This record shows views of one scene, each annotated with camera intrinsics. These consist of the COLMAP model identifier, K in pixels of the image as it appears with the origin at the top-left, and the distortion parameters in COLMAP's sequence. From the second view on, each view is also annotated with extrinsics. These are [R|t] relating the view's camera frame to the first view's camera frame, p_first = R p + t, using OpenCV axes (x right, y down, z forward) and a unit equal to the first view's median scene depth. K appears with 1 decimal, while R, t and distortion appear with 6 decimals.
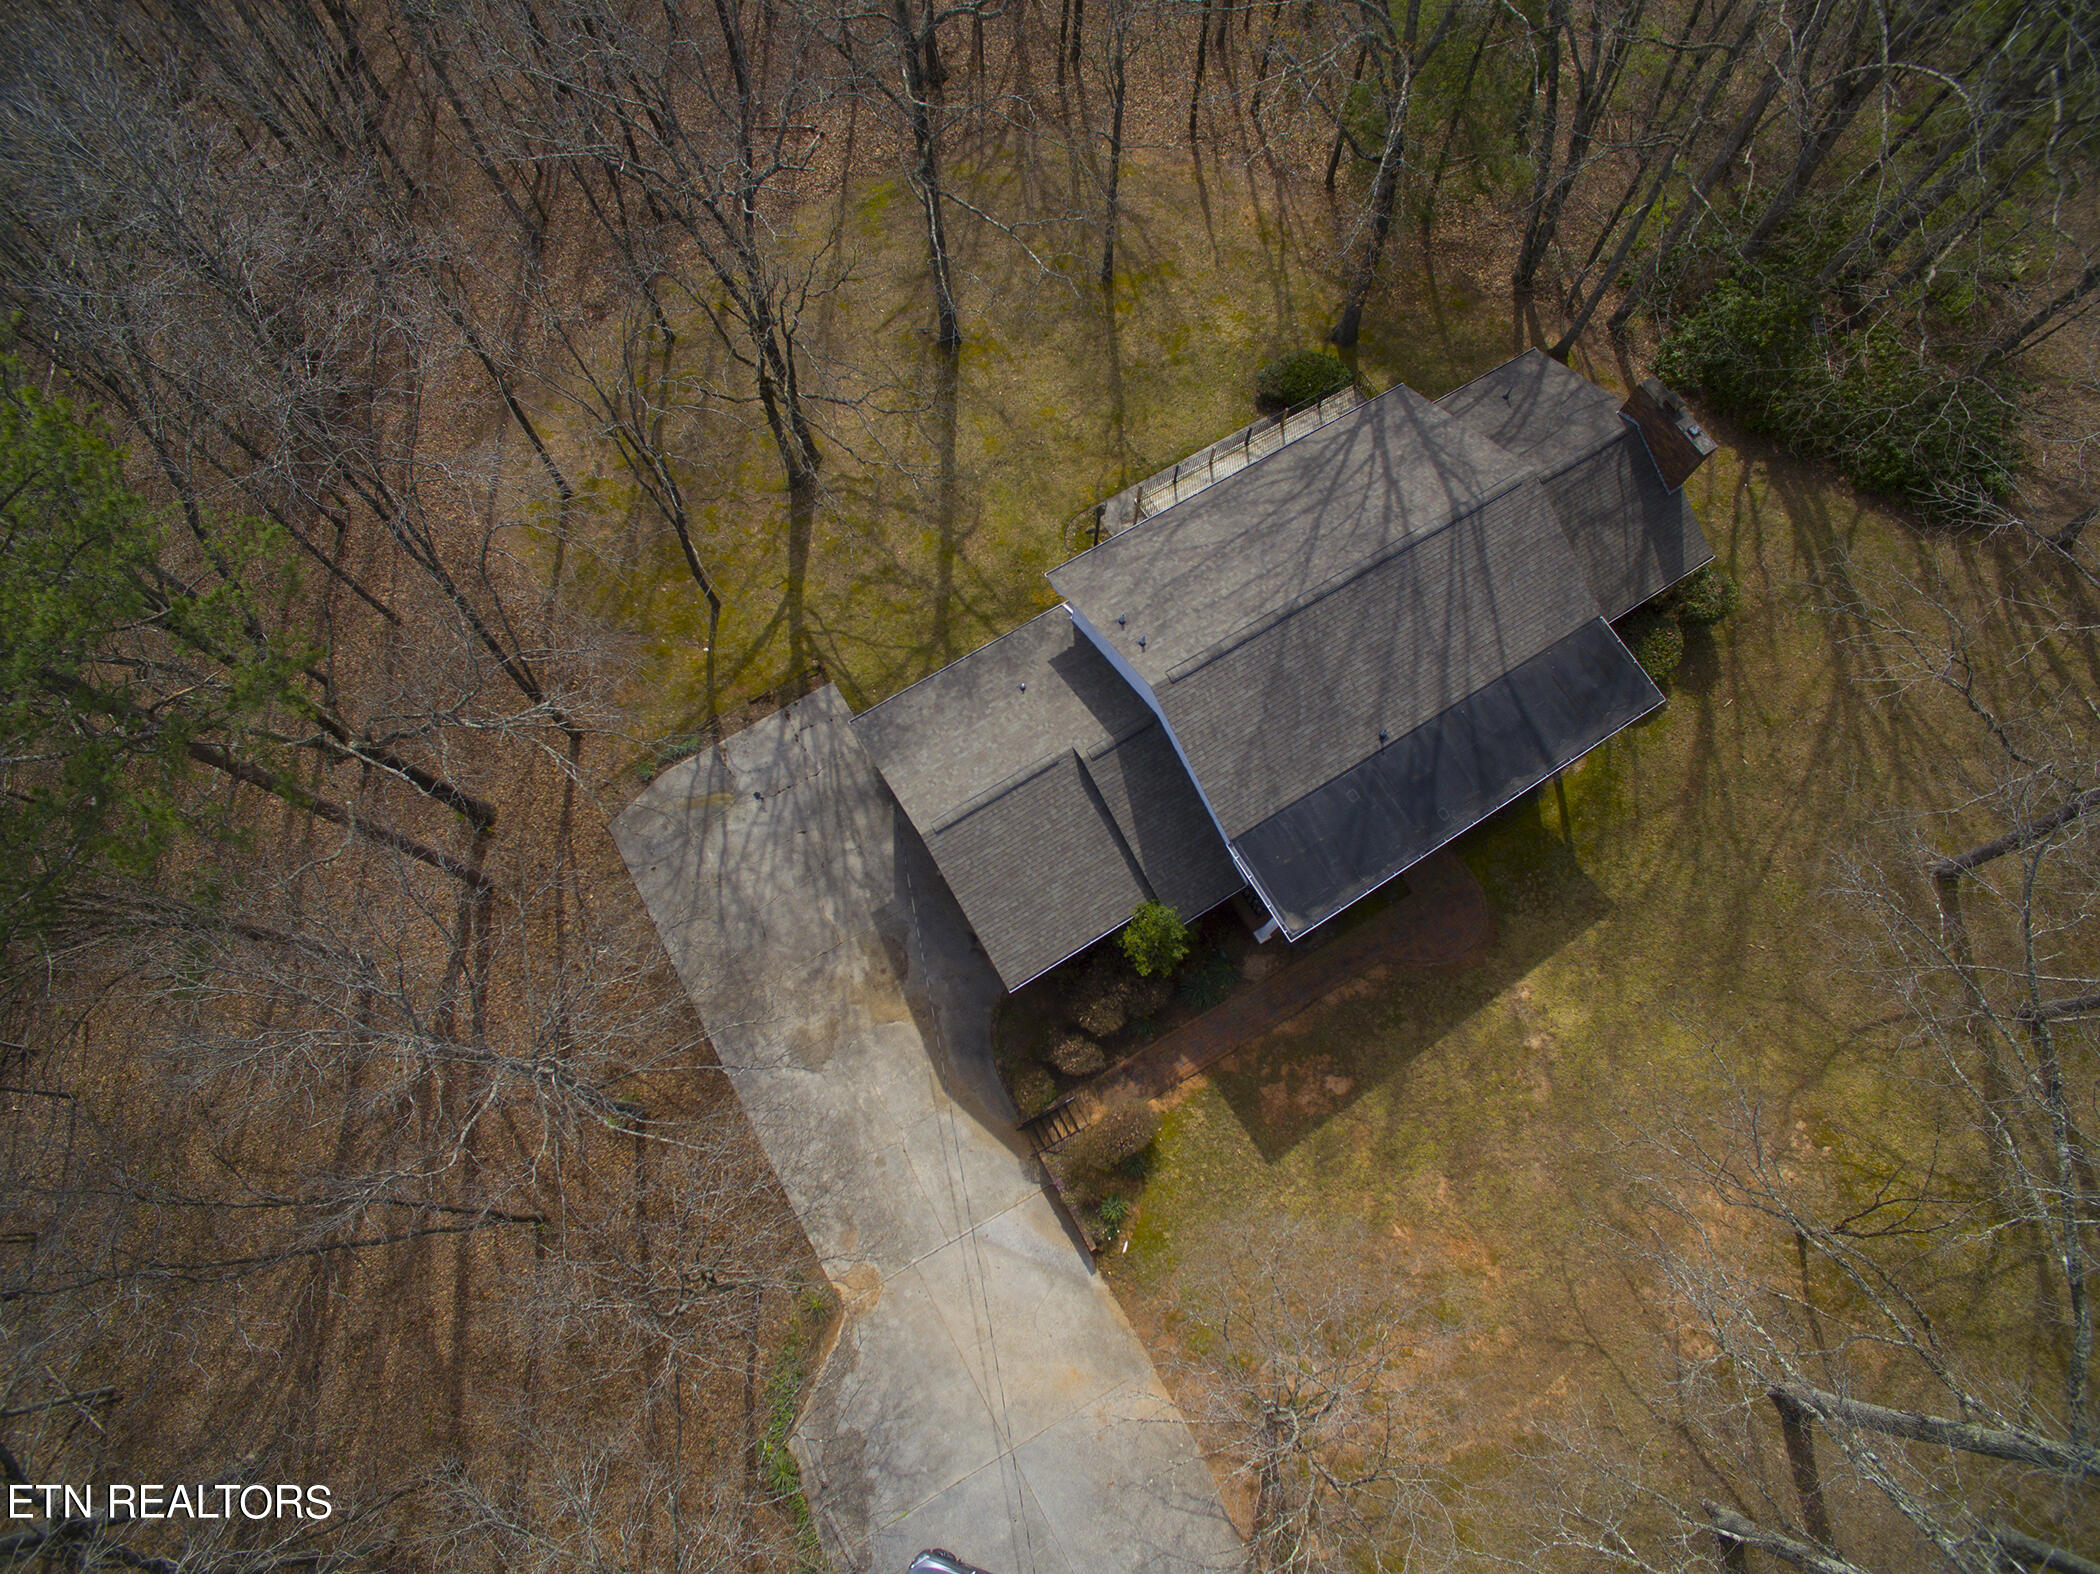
lens RADIAL K [[1217.1, 0, 1066.3], [0, 1217.1, 791.2], [0, 0, 1]] dist [-0.074416, 0.058771]
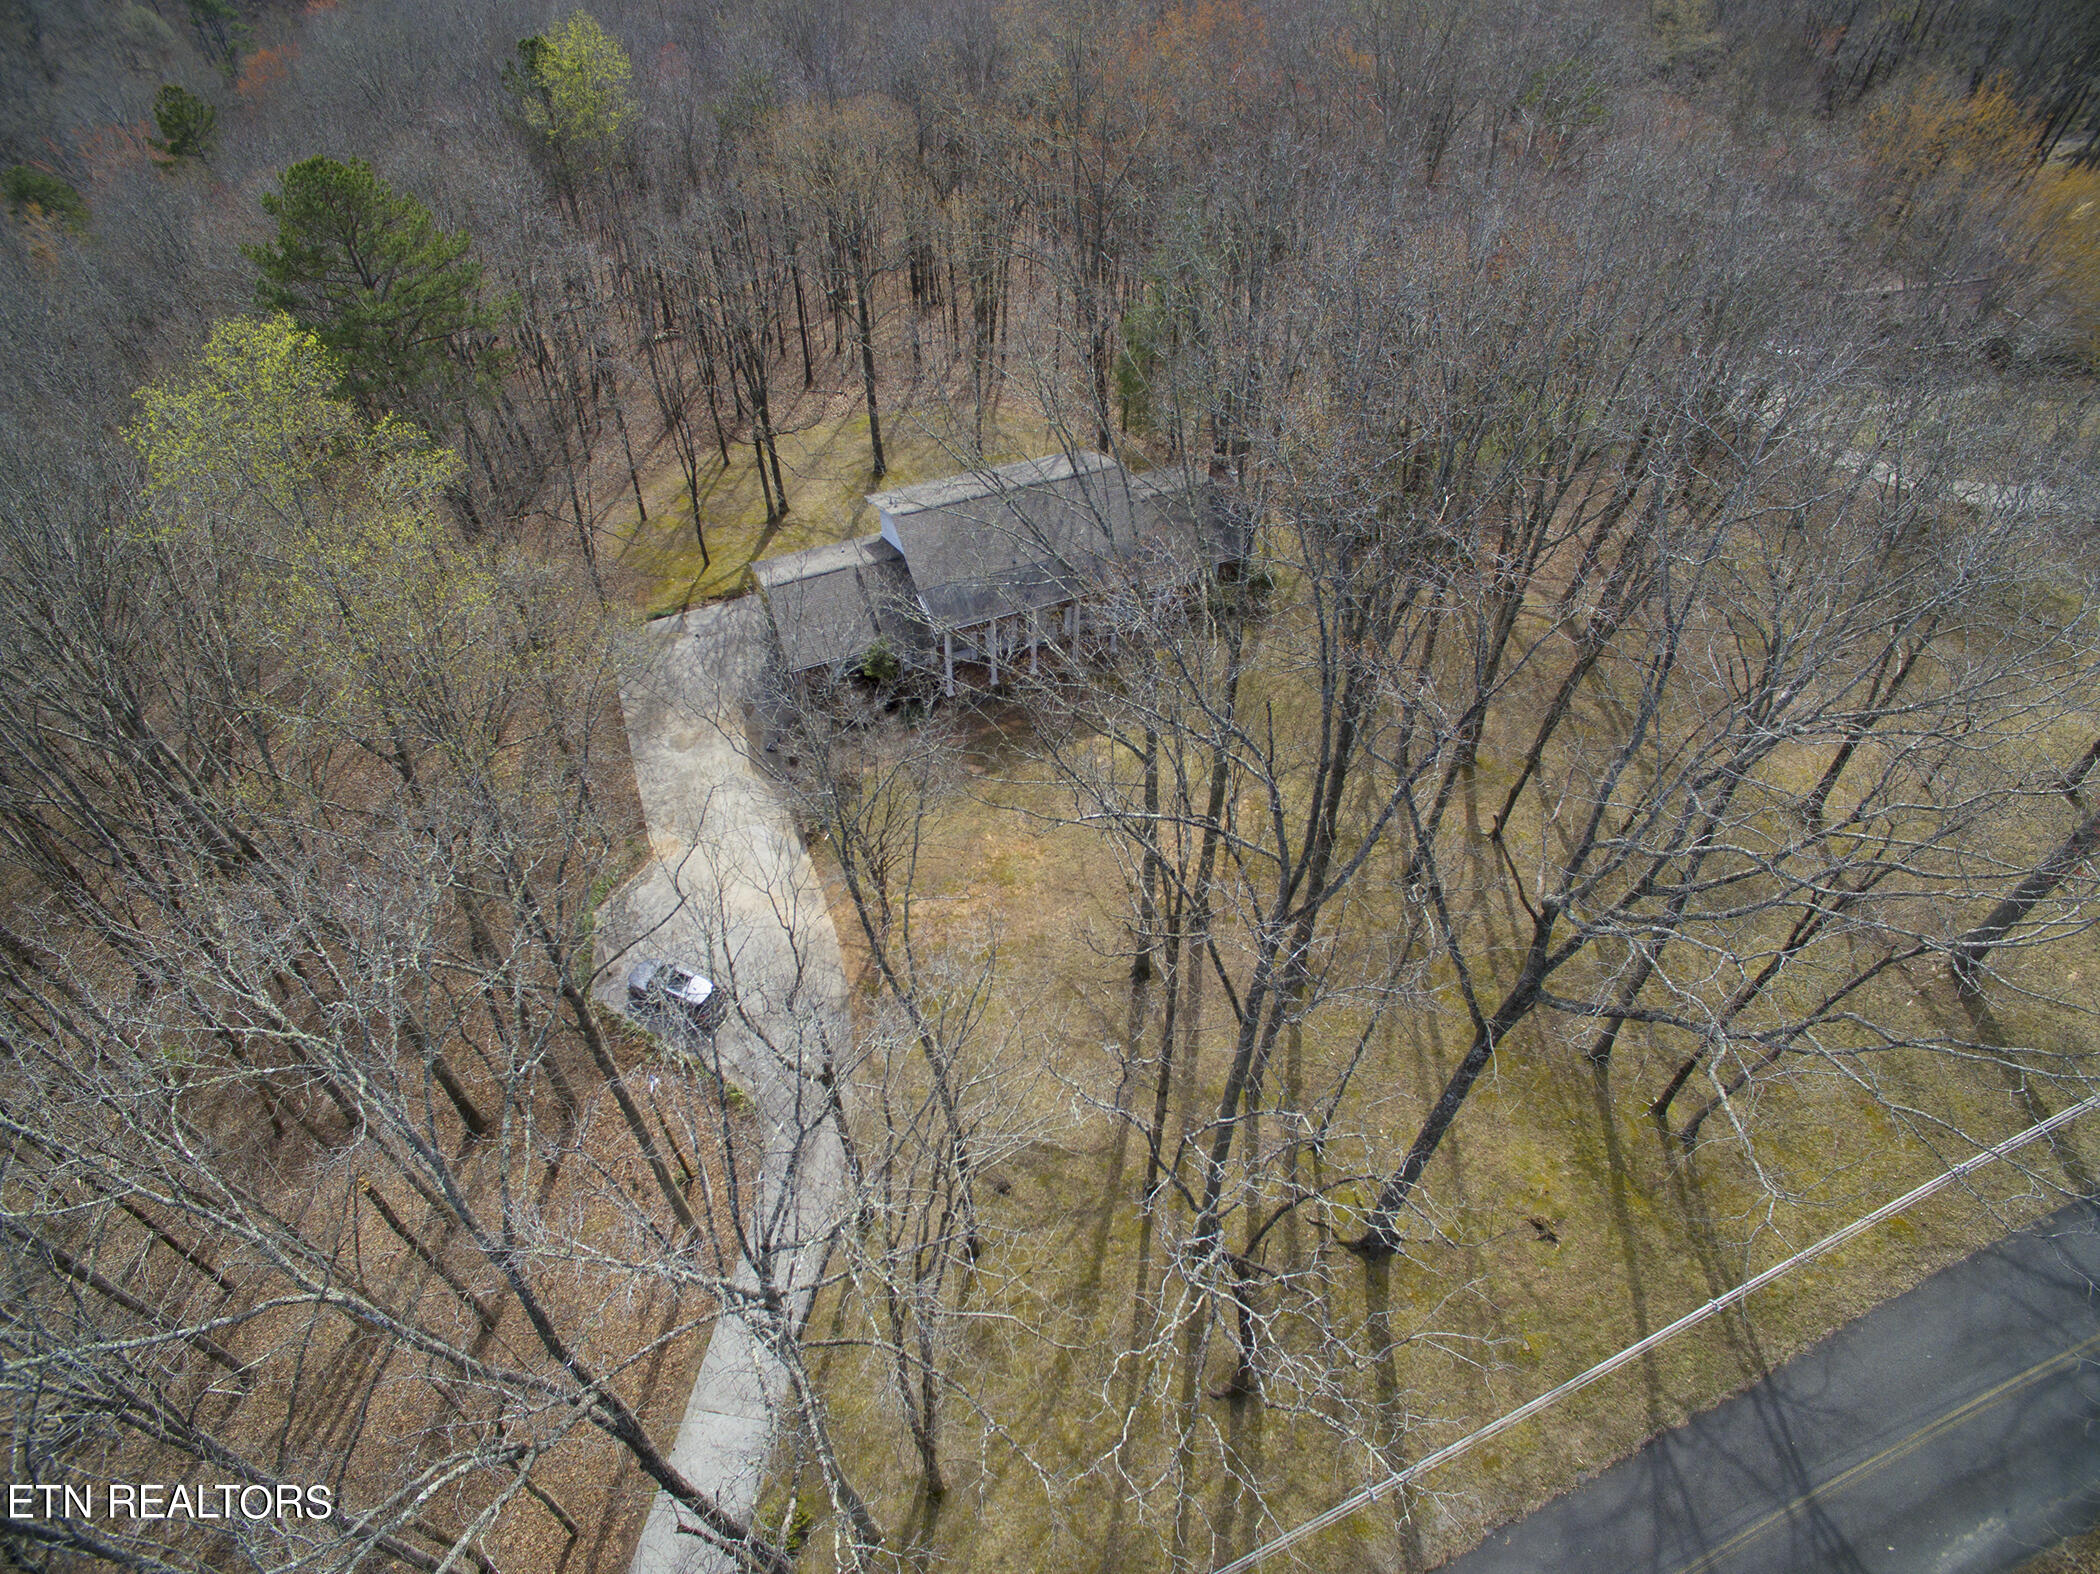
lens RADIAL K [[1217.1, 0, 1055.5], [0, 1217.1, 788.7], [0, 0, 1]] dist [-0.074416, 0.058771]
pose [[0.987534, 0.121944, -0.099534, 0.464165], [-0.152529, 0.897541, -0.413710, 0.867478], [0.038887, 0.423734, 0.904951, -0.456976]]
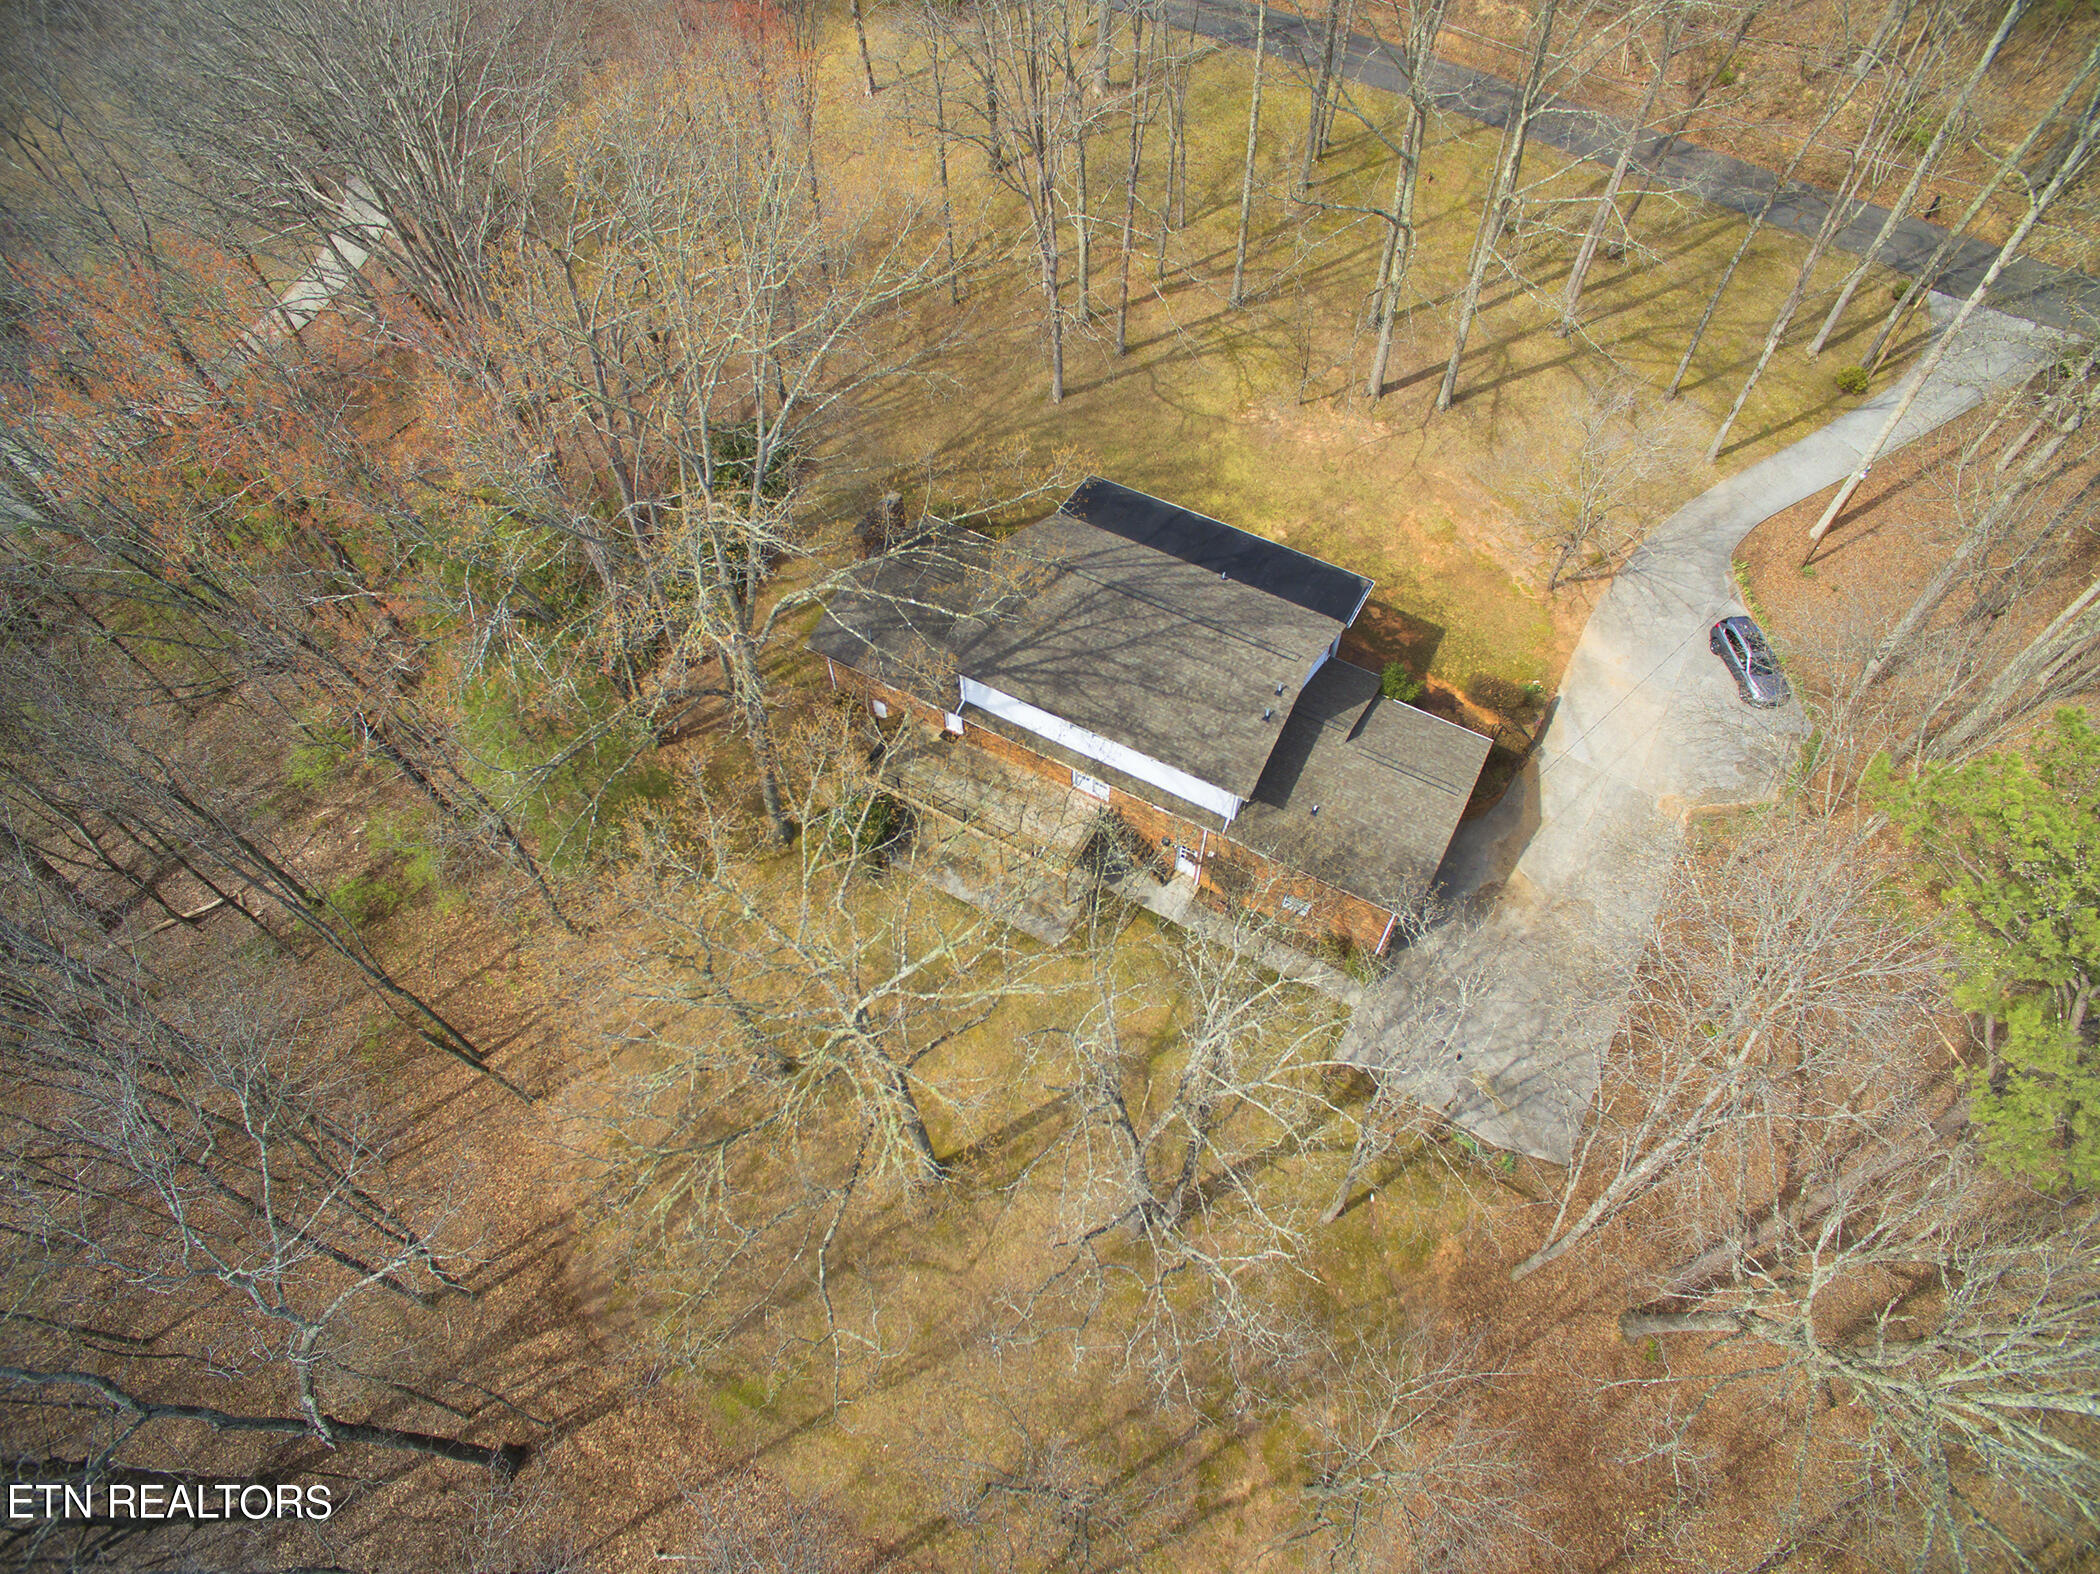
lens RADIAL K [[1217.1, 0, 1058.0], [0, 1217.1, 790.9], [0, 0, 1]] dist [-0.074416, 0.058771]
pose [[-0.489616, -0.715315, 0.498598, -0.466272], [0.829669, -0.206314, 0.518733, -0.861730], [-0.268190, 0.667652, 0.694489, 0.171457]]
